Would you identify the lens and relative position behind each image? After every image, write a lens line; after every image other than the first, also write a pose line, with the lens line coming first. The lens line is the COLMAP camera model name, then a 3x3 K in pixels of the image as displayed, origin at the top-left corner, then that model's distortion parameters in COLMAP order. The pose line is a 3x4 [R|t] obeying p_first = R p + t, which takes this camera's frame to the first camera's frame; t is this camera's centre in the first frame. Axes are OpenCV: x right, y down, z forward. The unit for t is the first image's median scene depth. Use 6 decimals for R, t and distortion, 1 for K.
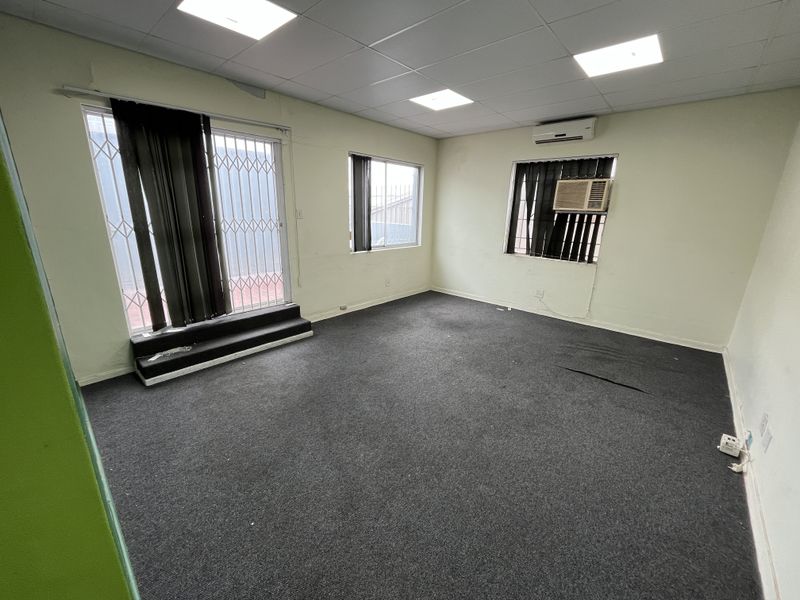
lens RADIAL K [[323.5, 0, 396.2], [0, 323.5, 299.3], [0, 0, 1]] dist [-0.003081, -0.000466]
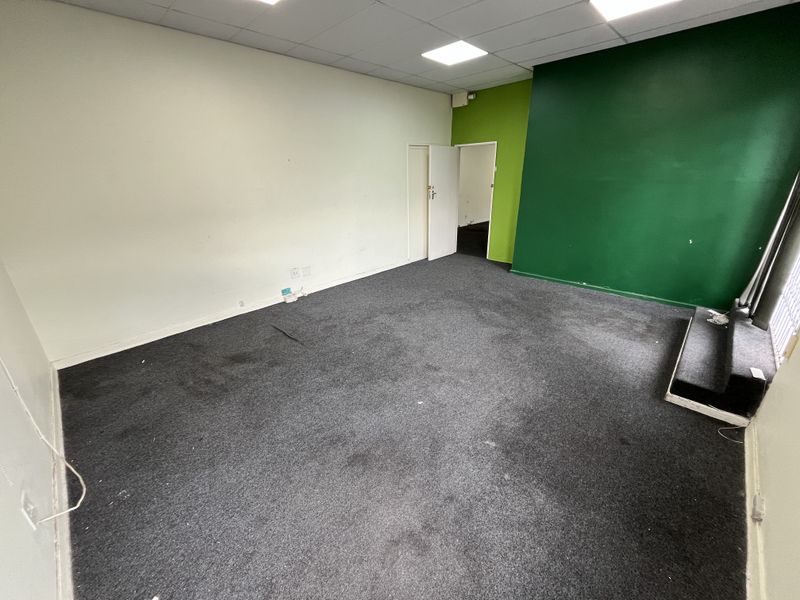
lens RADIAL K [[323.5, 0, 396.2], [0, 323.5, 299.3], [0, 0, 1]] dist [-0.003081, -0.000466]
pose [[-0.999257, -0.011194, 0.036872, 0.229776], [0.013286, 0.798112, 0.602363, -0.454961], [-0.036170, 0.602405, -0.797371, 1.672054]]
